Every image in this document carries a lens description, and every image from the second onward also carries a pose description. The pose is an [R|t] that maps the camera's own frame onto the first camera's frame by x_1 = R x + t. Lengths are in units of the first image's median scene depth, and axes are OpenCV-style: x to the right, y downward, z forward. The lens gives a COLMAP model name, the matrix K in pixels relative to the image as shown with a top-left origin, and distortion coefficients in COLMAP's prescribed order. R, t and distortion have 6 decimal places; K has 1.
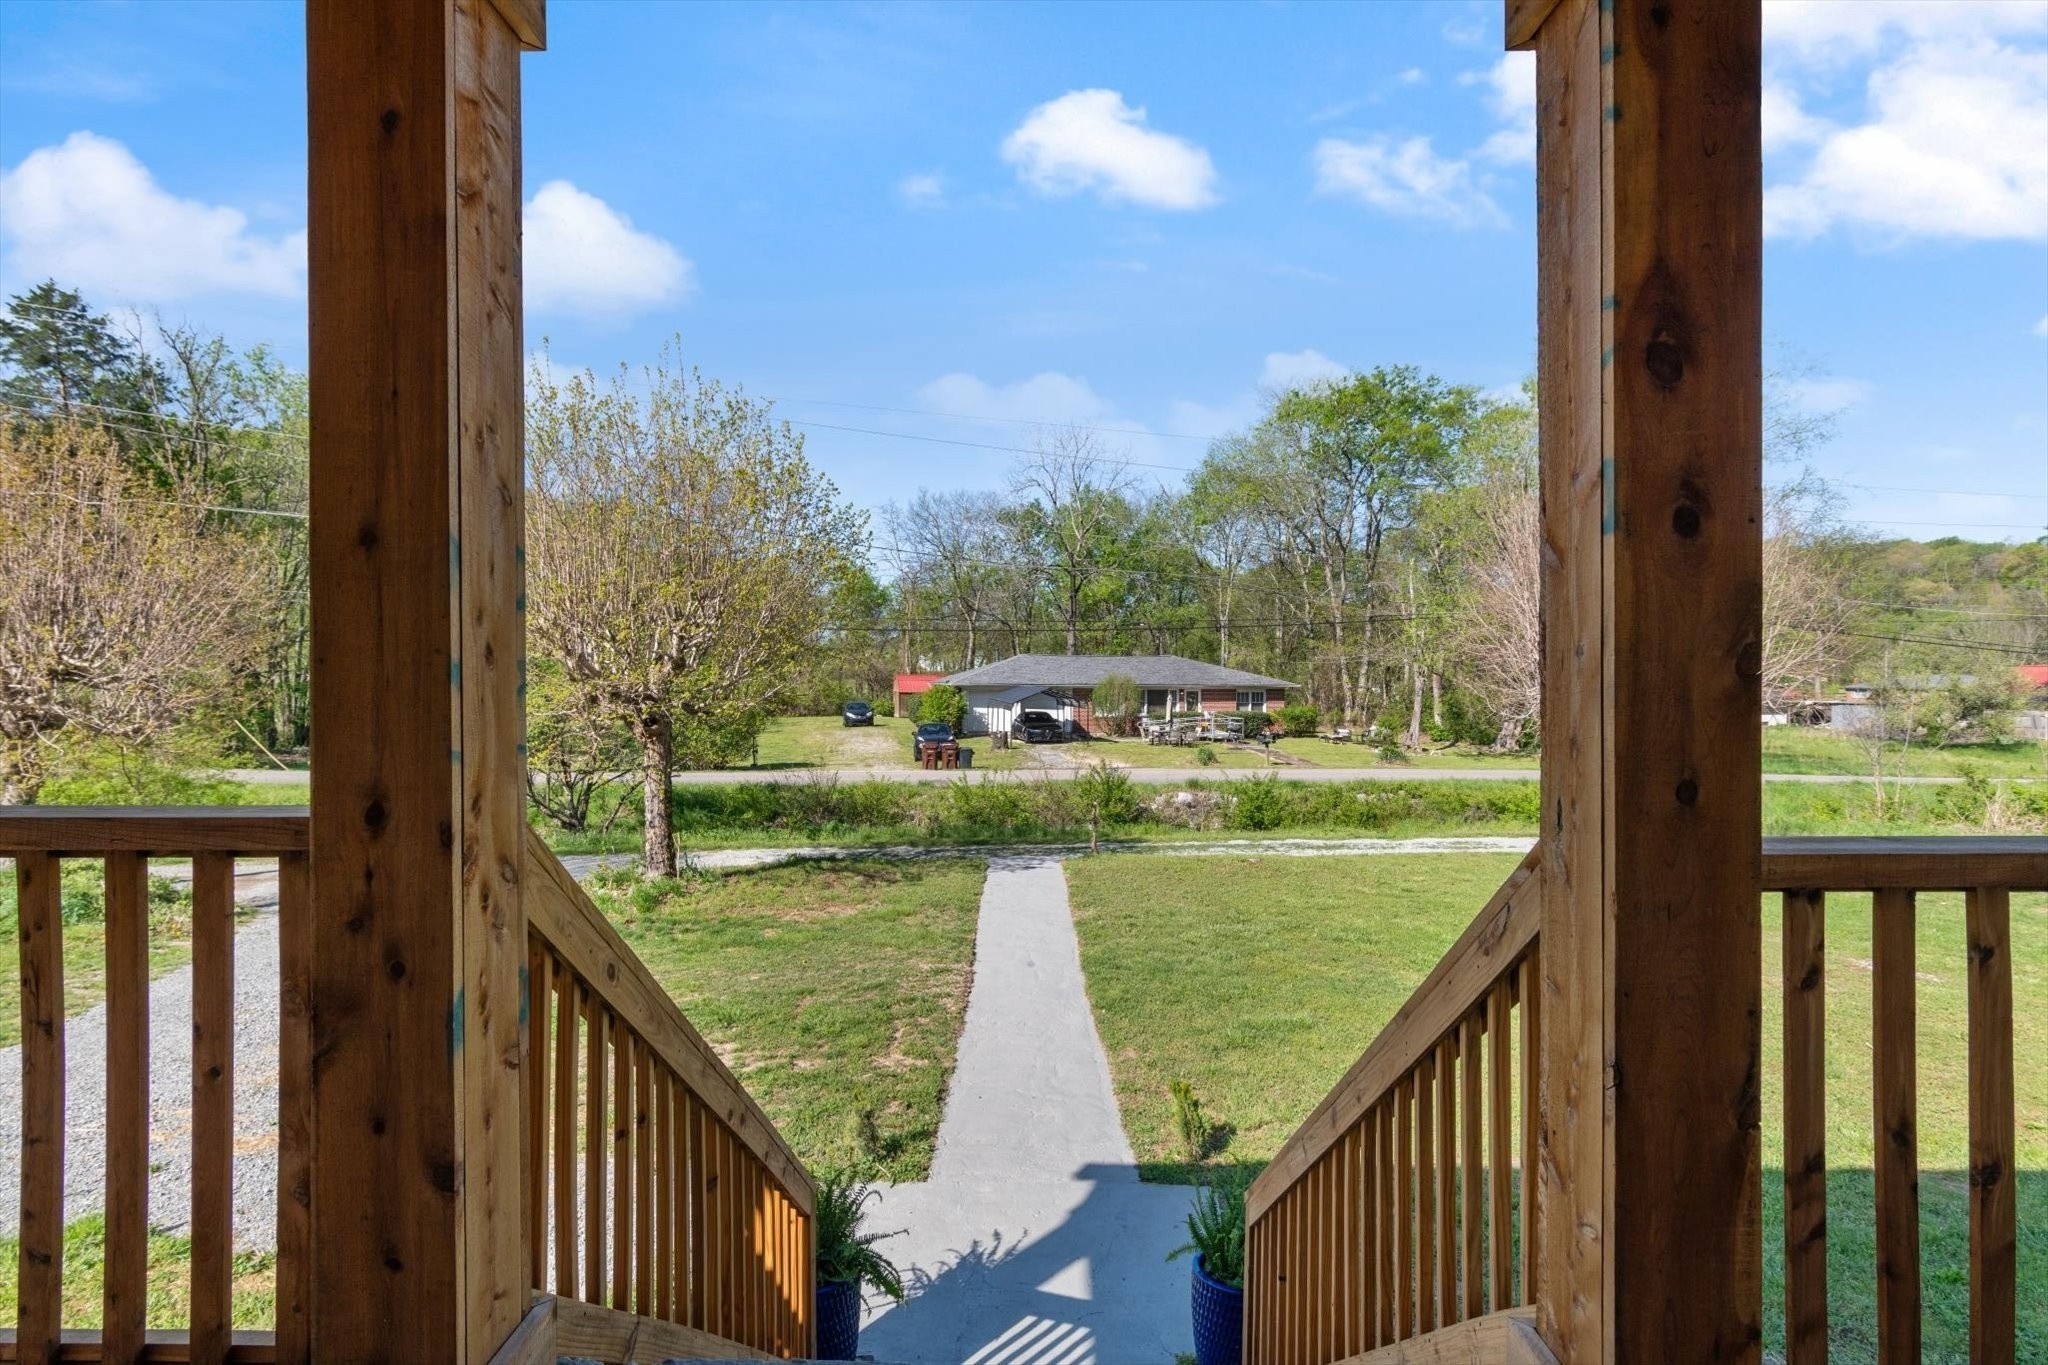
lens RADIAL K [[1031.6, 0, 1024.0], [0, 1031.6, 682.5], [0, 0, 1]] dist [0.001279, 0.000559]
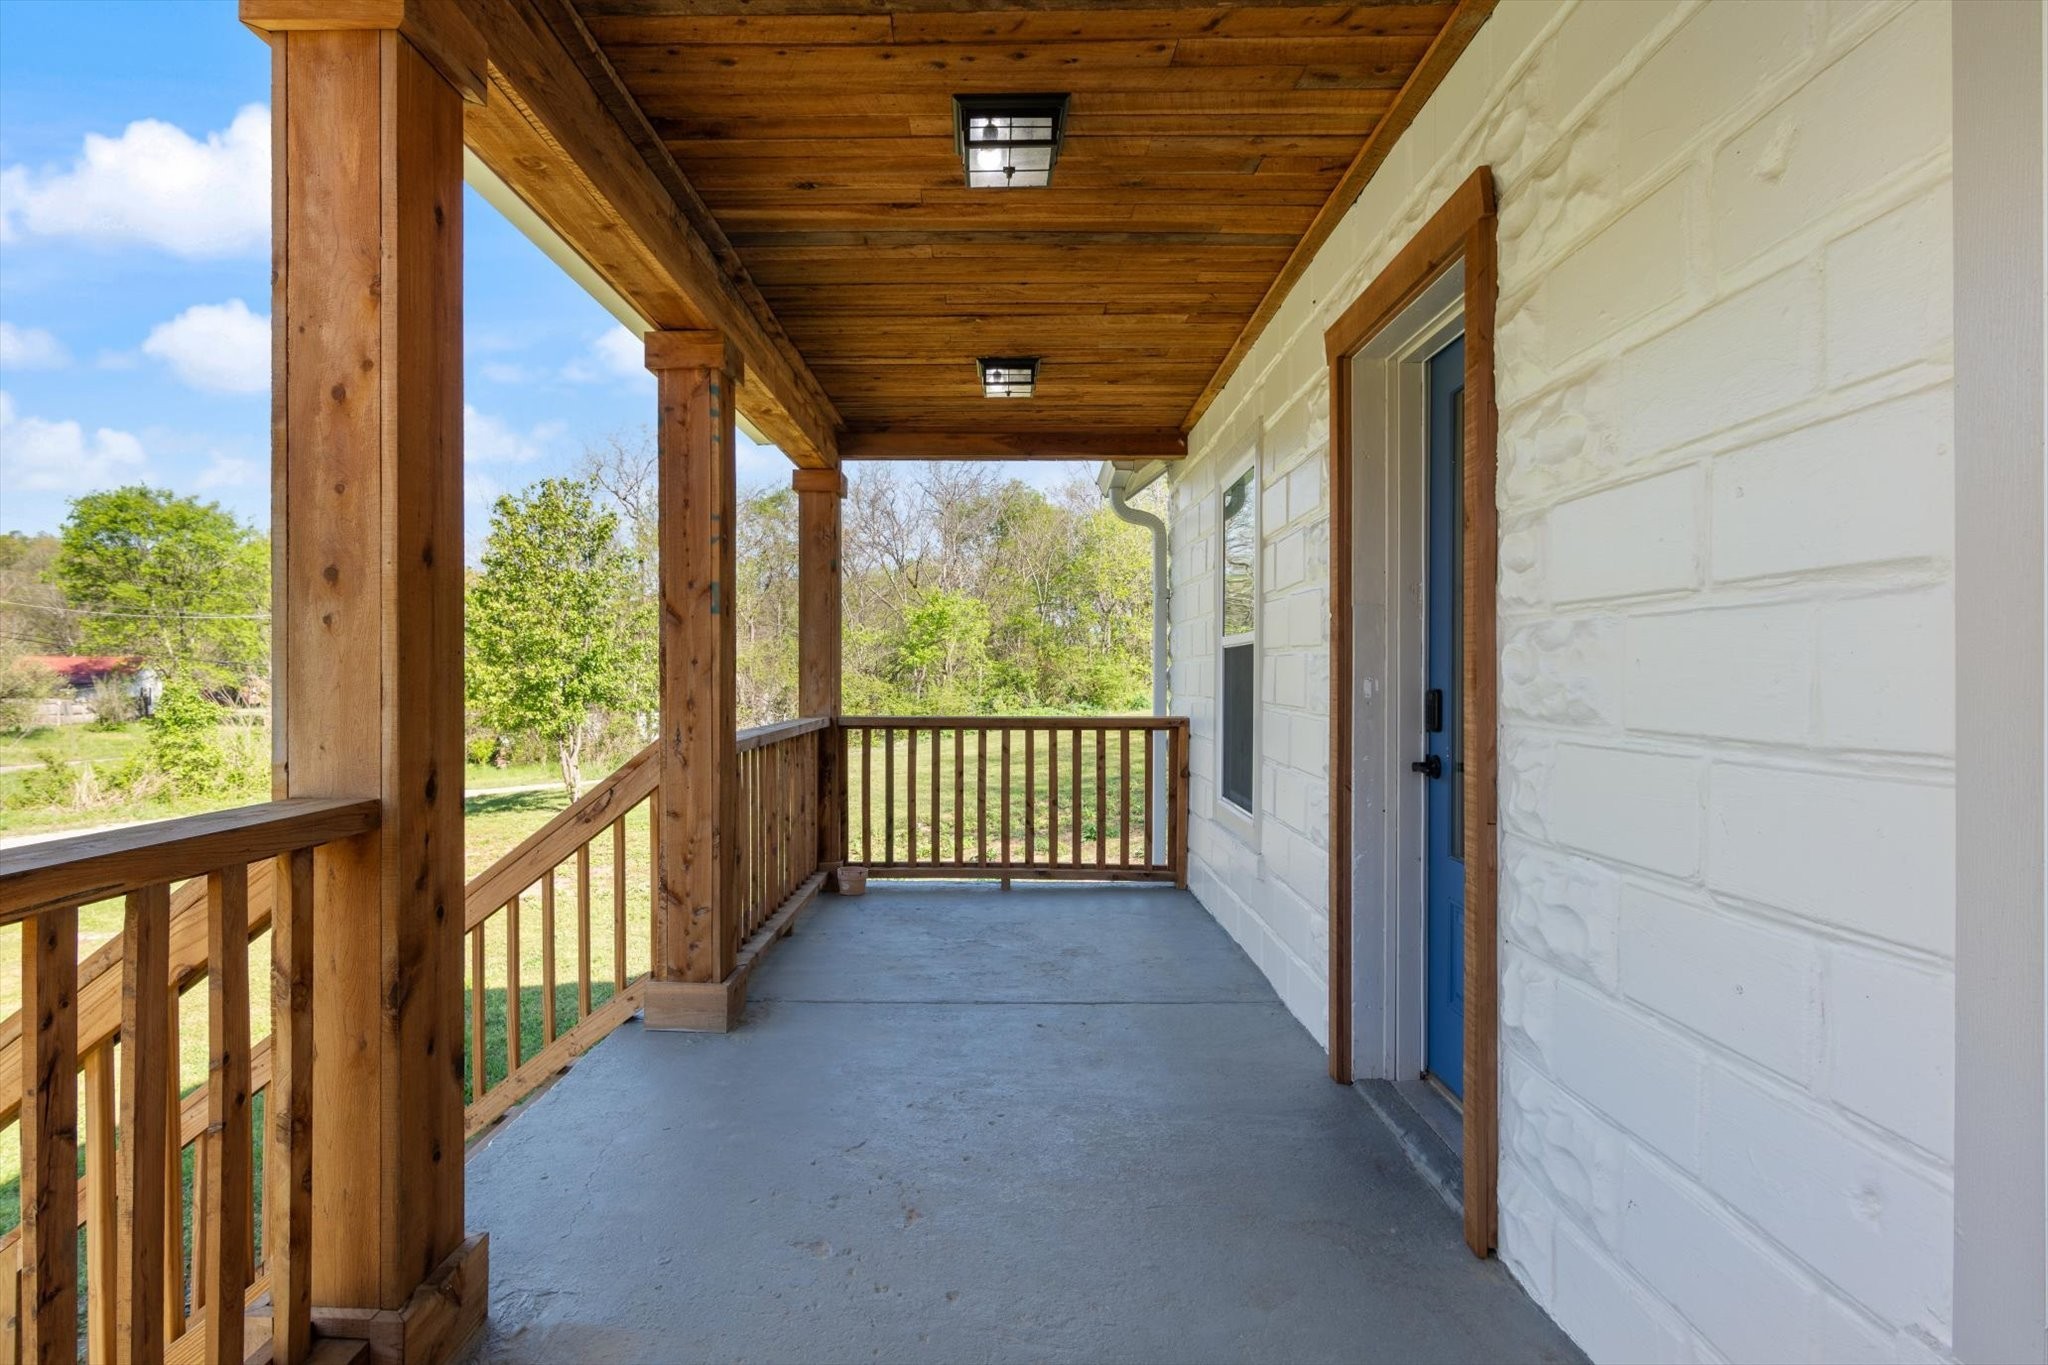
lens RADIAL K [[1031.6, 0, 1024.0], [0, 1031.6, 682.5], [0, 0, 1]] dist [0.001279, 0.000559]
pose [[-0.020528, -0.009077, 0.999748, -1.754901], [-0.001333, 0.999958, 0.009051, -0.005850], [-0.999788, -0.001147, -0.020539, 0.319980]]
